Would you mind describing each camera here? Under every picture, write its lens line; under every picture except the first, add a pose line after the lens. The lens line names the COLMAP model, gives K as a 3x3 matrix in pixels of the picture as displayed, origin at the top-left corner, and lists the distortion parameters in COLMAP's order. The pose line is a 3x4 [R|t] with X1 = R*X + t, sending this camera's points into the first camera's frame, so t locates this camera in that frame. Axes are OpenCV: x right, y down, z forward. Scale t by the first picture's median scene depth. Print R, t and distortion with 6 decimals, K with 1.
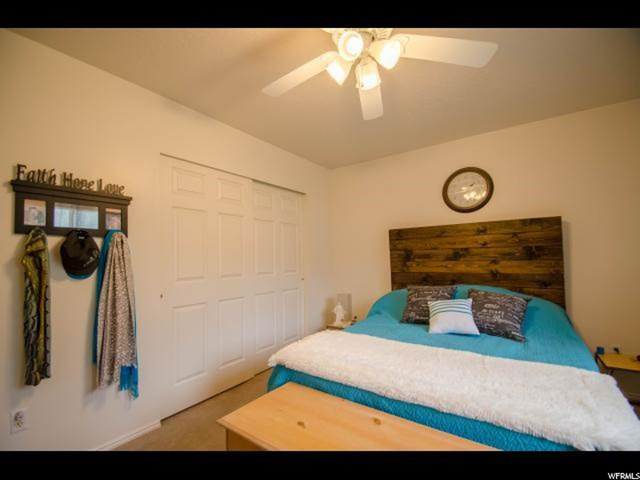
lens RADIAL K [[282.4, 0, 317.5], [0, 282.4, 251.8], [0, 0, 1]] dist [-0.001351, -0.000607]
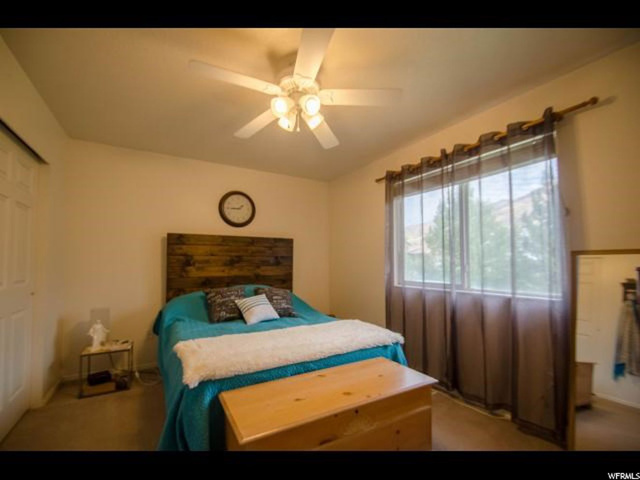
lens RADIAL K [[282.4, 0, 317.5], [0, 282.4, 251.8], [0, 0, 1]] dist [-0.001351, -0.000607]
pose [[0.395699, 0.054879, 0.916739, -0.481363], [-0.027100, 0.998476, -0.048075, 0.019442], [-0.917980, -0.005820, 0.396583, 0.194740]]
